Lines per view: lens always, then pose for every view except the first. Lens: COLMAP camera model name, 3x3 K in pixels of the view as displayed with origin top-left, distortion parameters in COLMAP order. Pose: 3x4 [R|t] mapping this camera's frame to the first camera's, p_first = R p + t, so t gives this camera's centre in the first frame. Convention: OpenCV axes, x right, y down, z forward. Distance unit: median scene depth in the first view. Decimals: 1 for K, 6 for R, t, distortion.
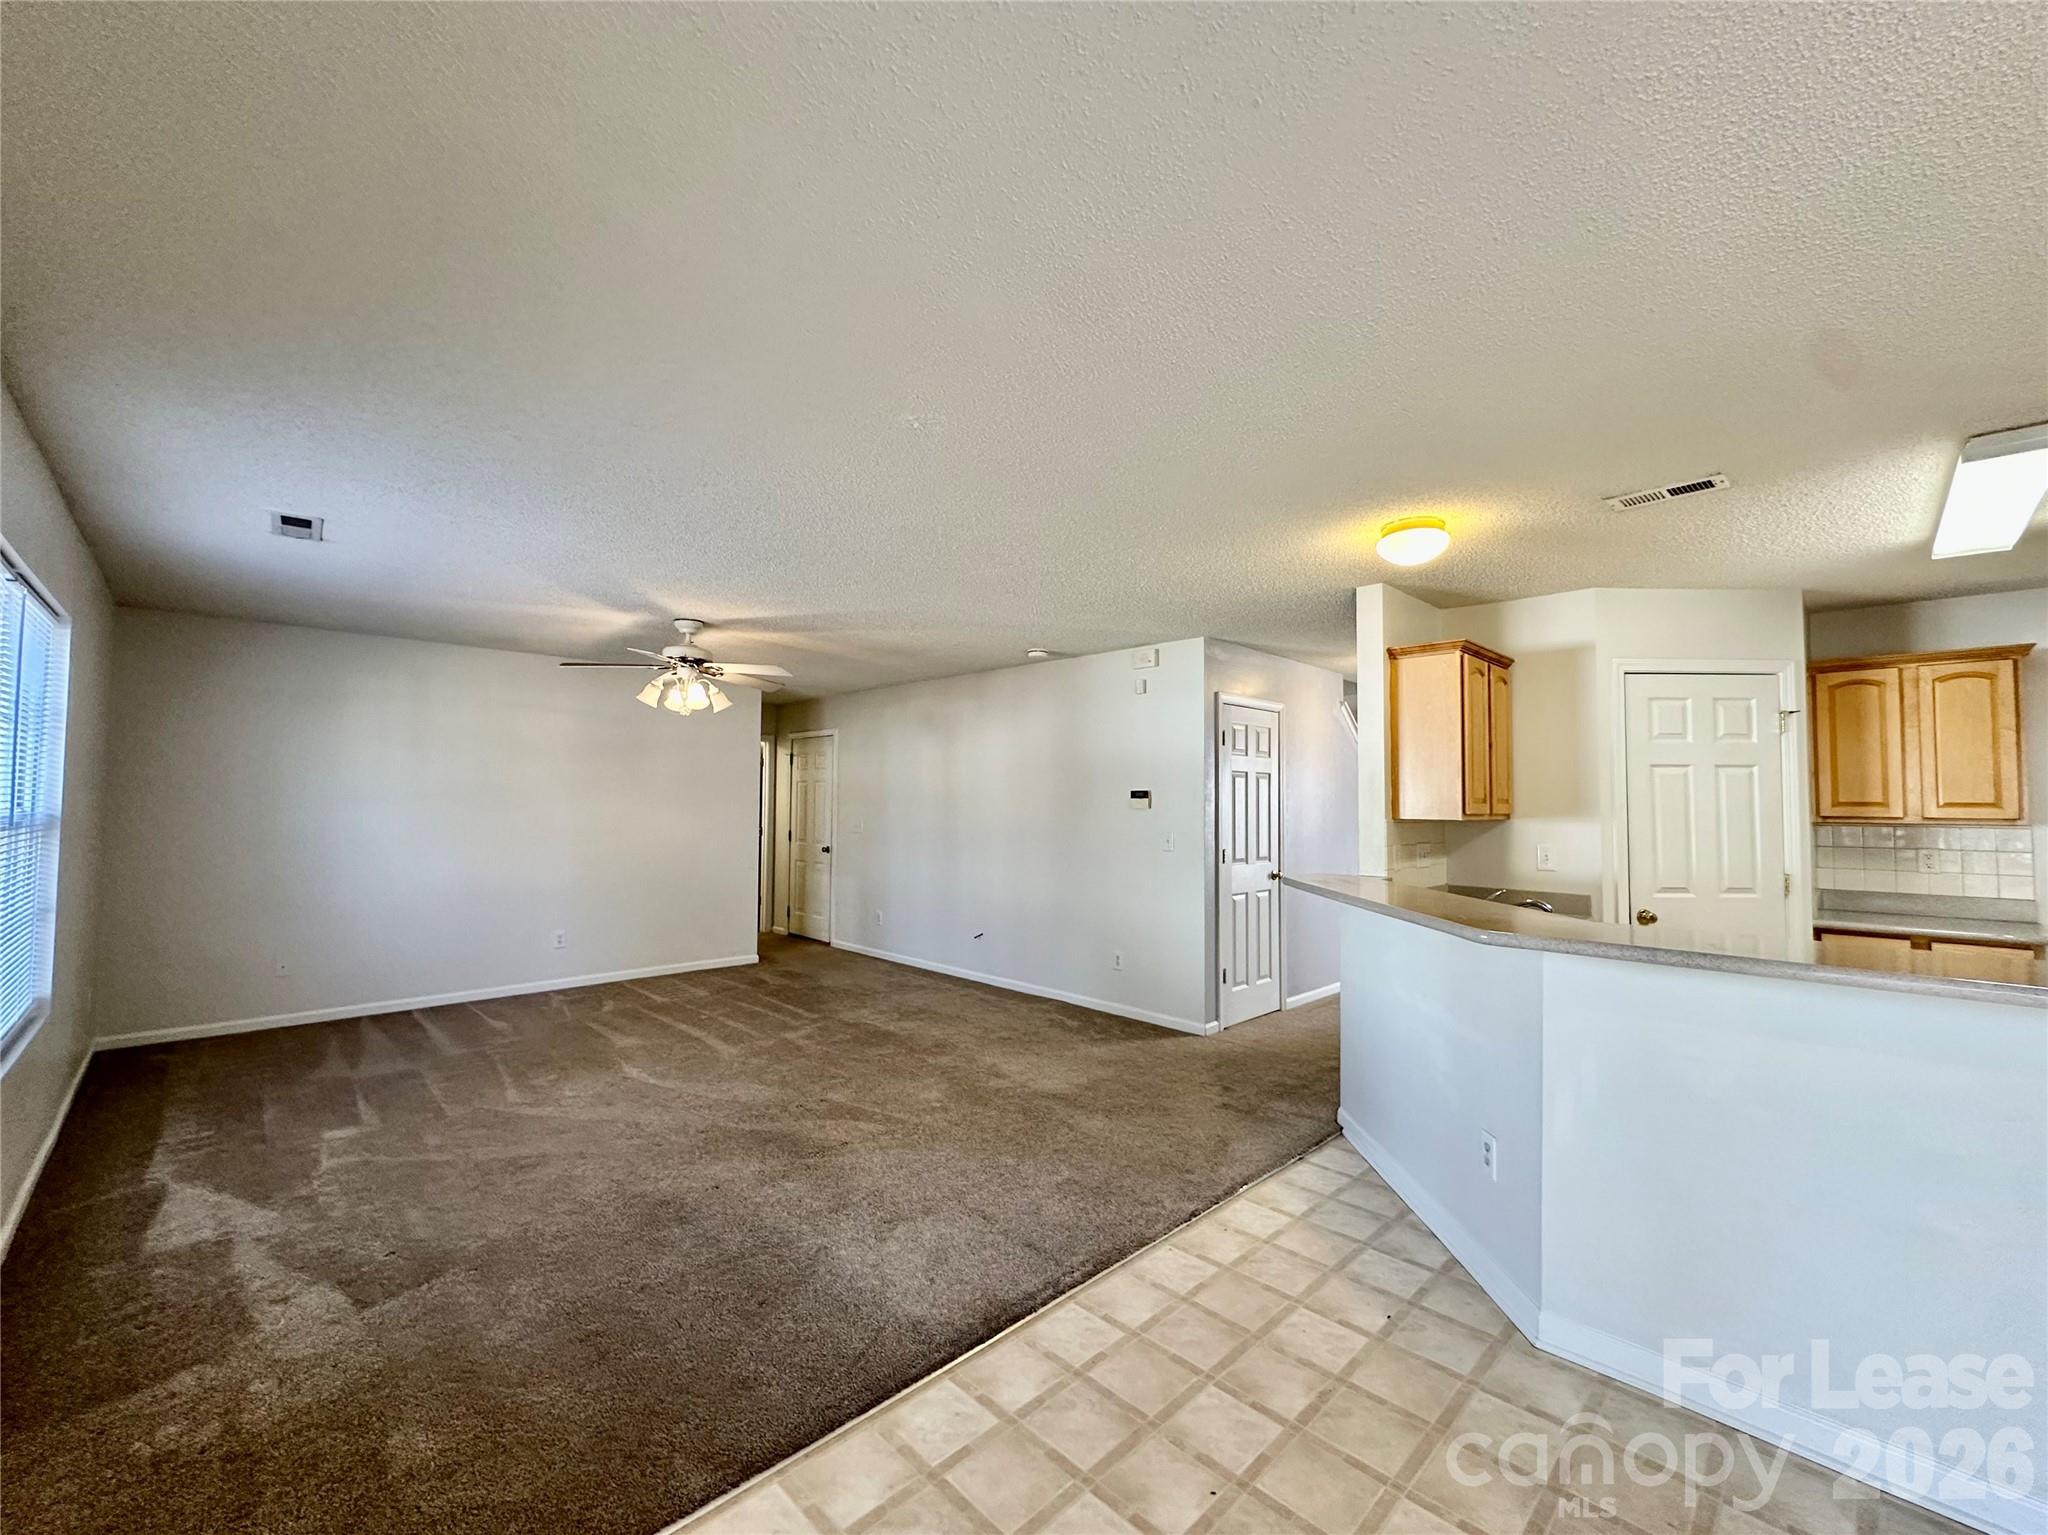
lens RADIAL K [[822.9, 0, 1024.3], [0, 822.9, 766.4], [0, 0, 1]] dist [-0.014588, 0.000862]
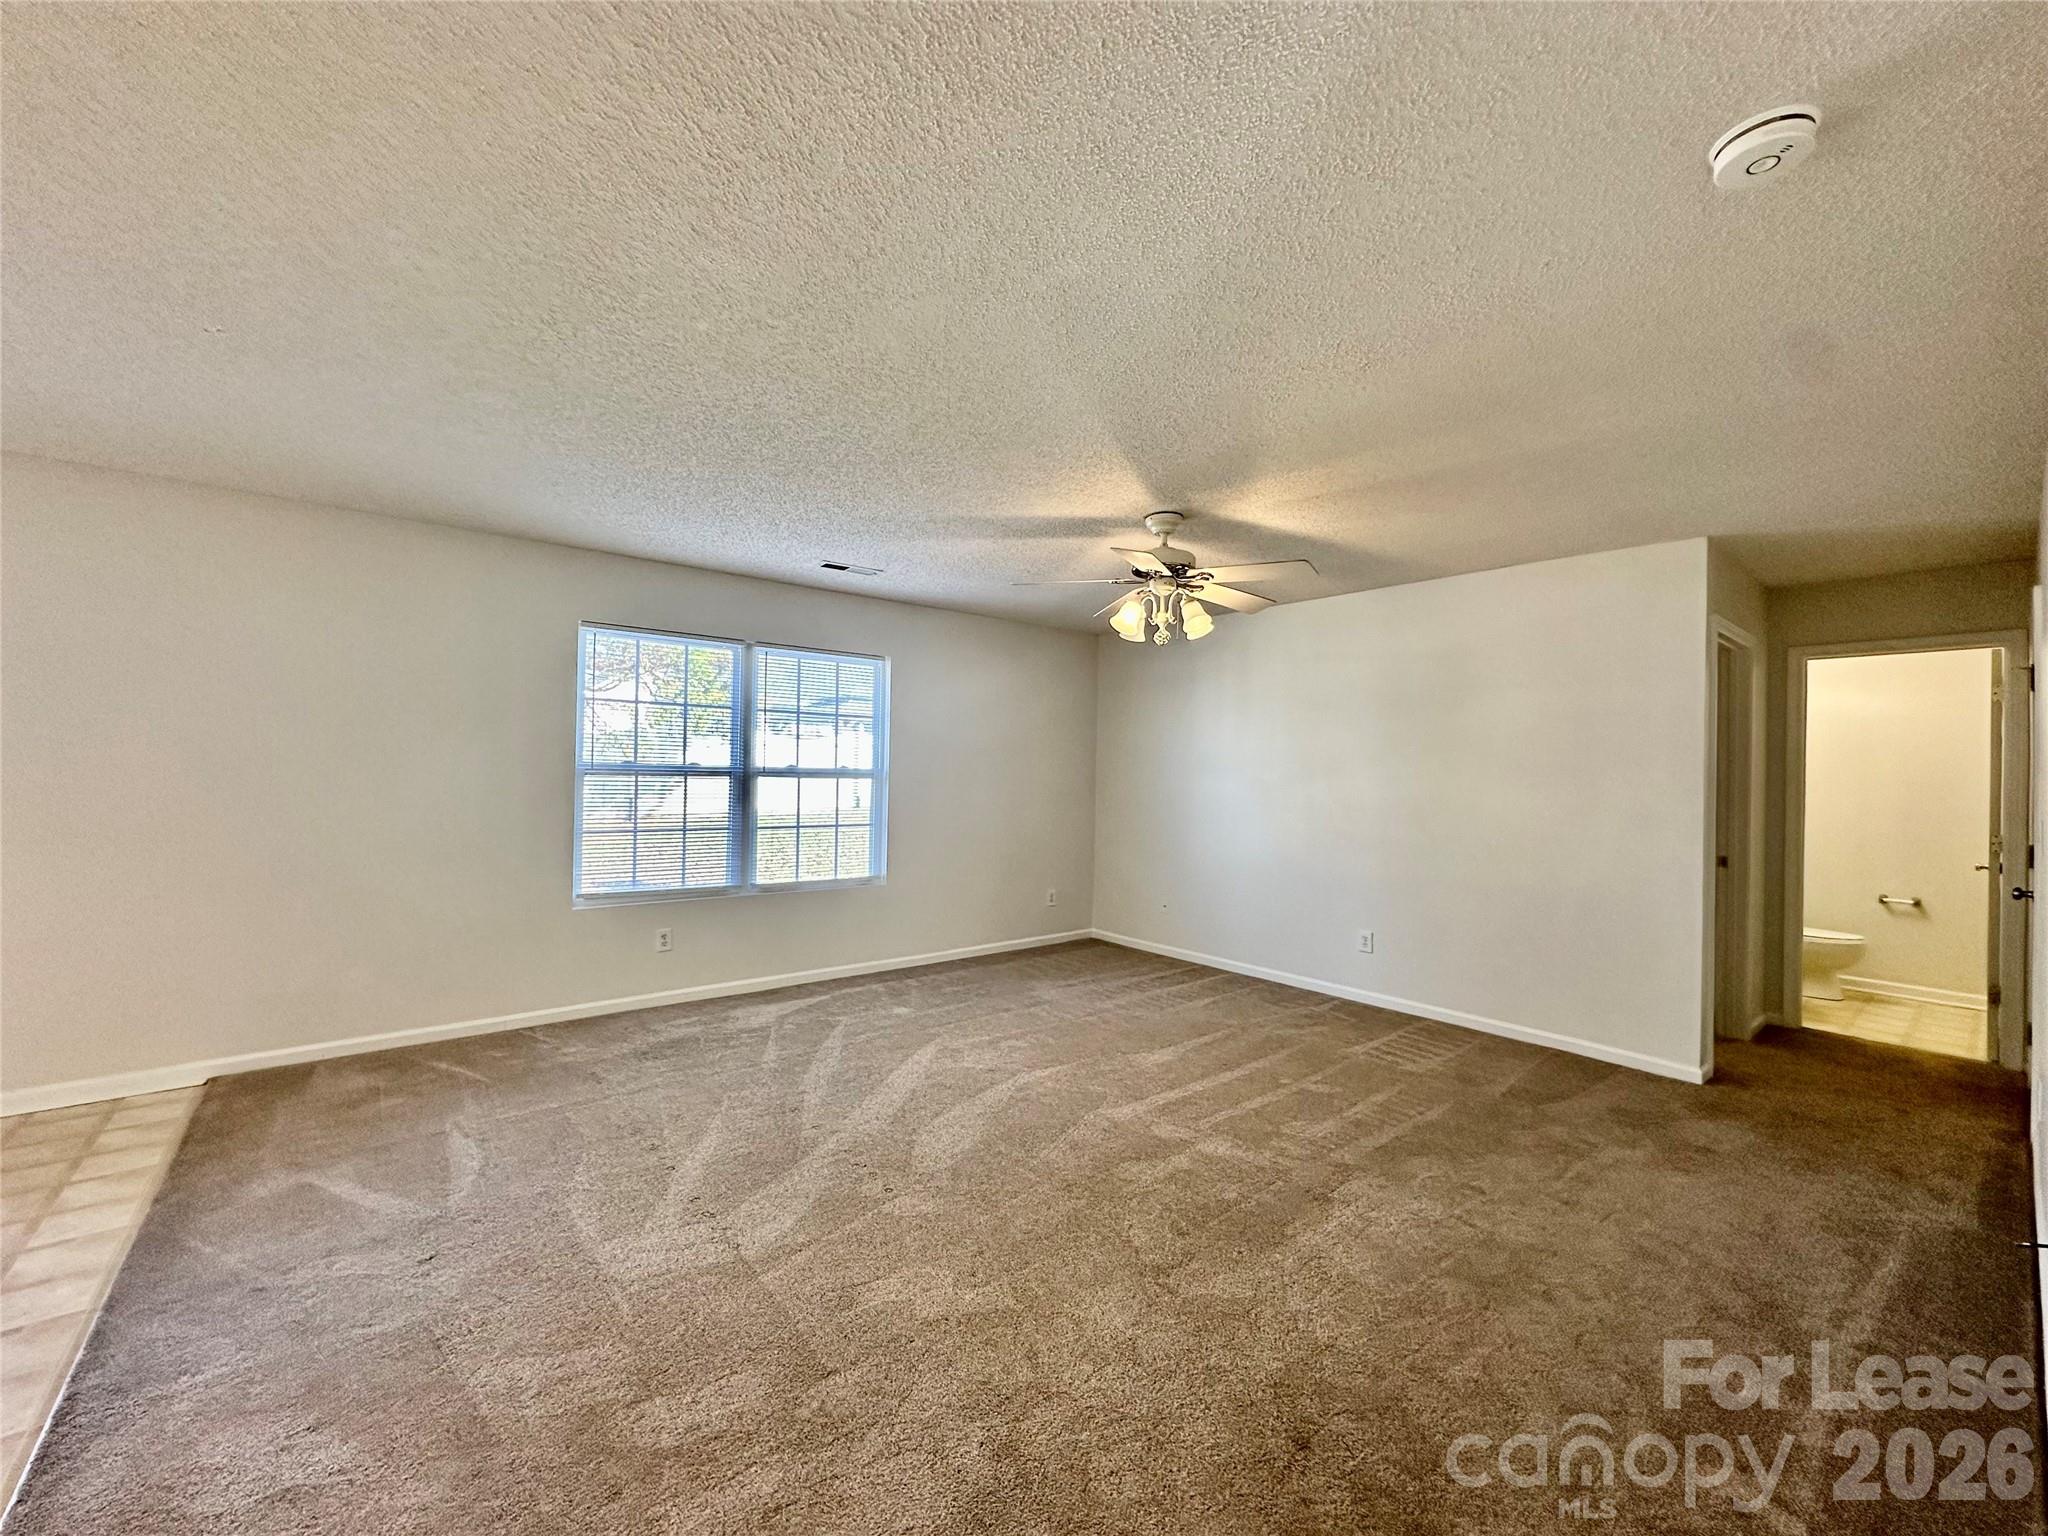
lens RADIAL K [[822.9, 0, 1015.6], [0, 822.9, 763.8], [0, 0, 1]] dist [-0.014588, 0.000862]
pose [[-0.137308, -0.005933, -0.990511, 0.369391], [0.046939, 0.998820, -0.012490, 0.039729], [0.989416, -0.048208, -0.136867, 0.990365]]
